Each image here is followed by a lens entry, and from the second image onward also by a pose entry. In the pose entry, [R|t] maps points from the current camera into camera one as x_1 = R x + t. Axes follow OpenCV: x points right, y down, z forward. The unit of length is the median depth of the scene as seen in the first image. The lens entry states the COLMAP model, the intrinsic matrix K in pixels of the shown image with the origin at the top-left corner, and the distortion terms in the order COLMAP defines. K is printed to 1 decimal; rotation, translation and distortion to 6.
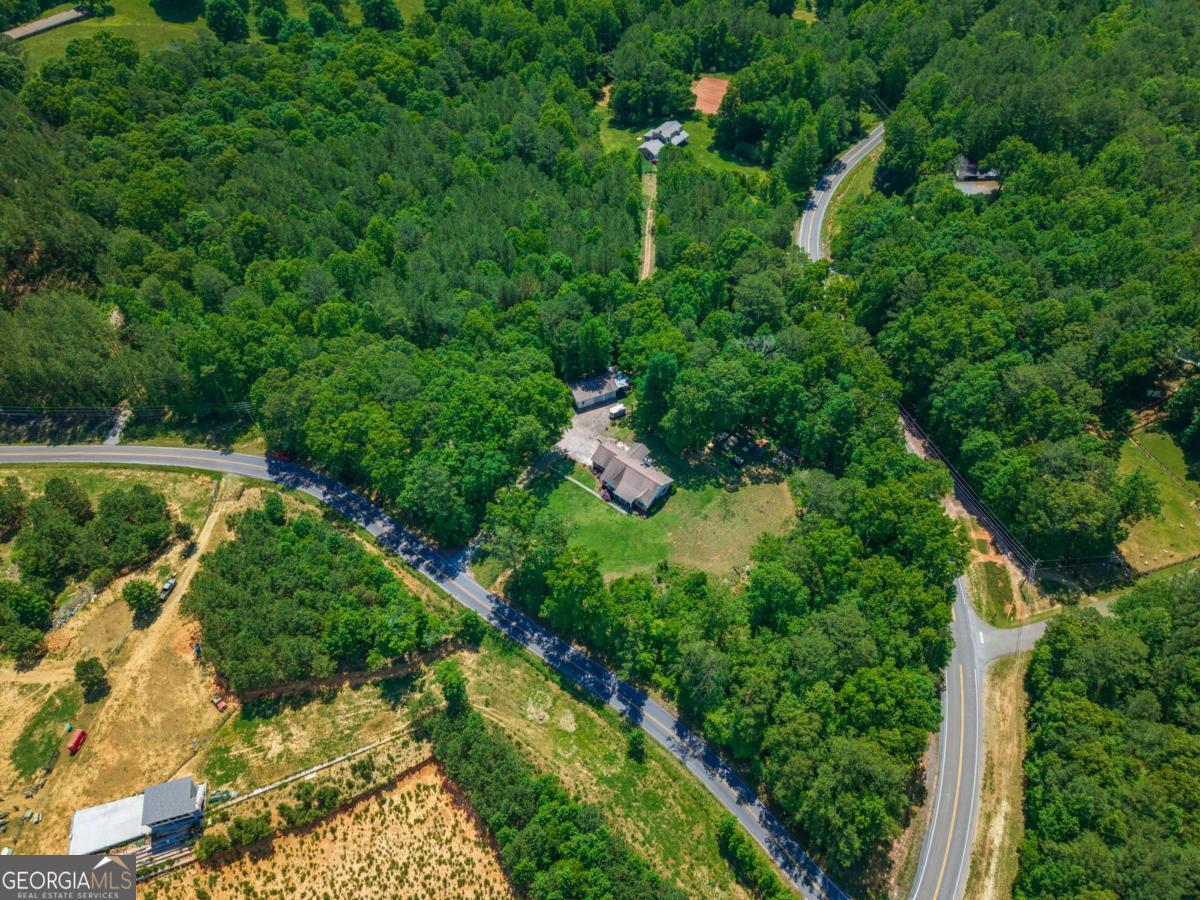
lens RADIAL K [[816.1, 0, 600.0], [0, 816.1, 450.0], [0, 0, 1]] dist [0.026075, -0.032355]
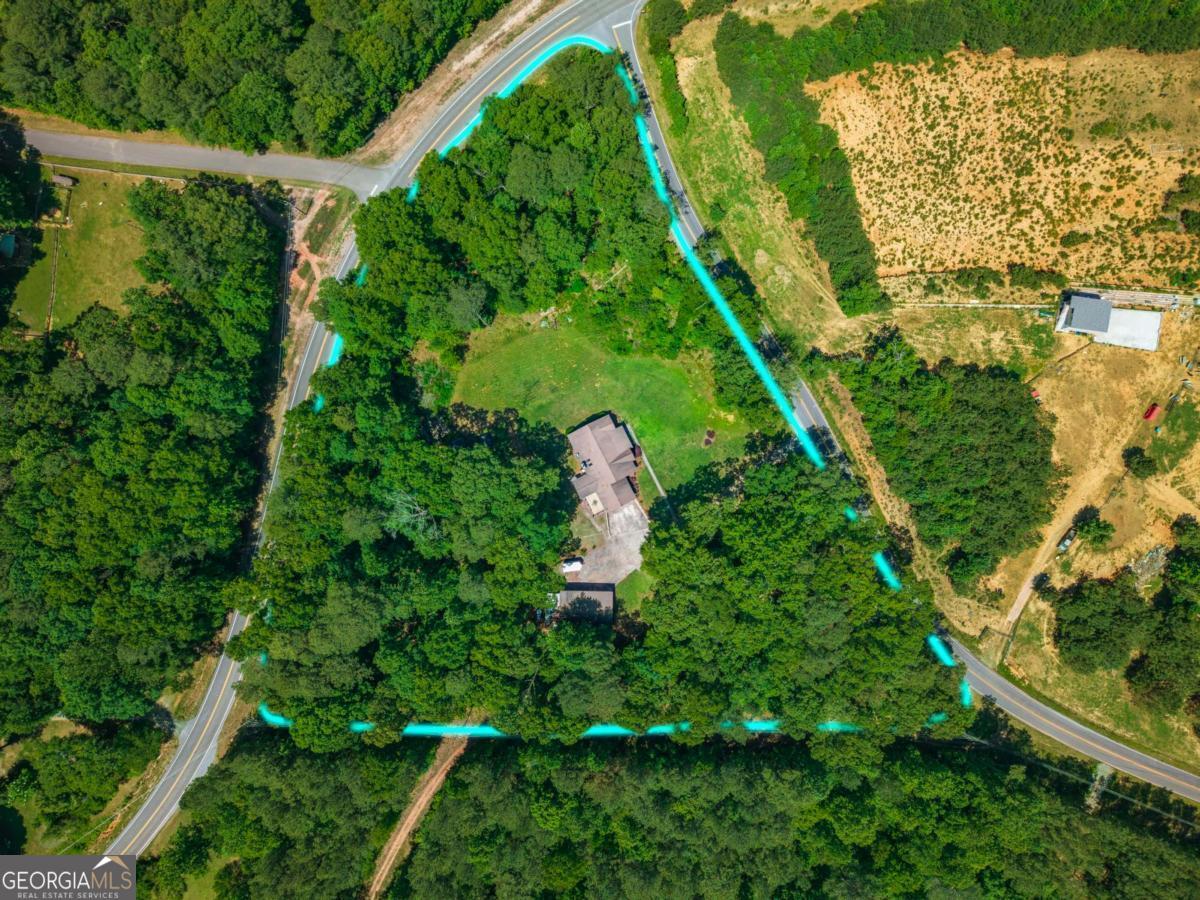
lens RADIAL K [[816.1, 0, 600.0], [0, 816.1, 450.0], [0, 0, 1]] dist [0.026075, -0.032355]
pose [[-0.914513, -0.404371, 0.012252, 0.046627], [0.316737, -0.696826, 0.643514, -0.695895], [-0.251681, 0.592383, 0.765336, 0.342235]]
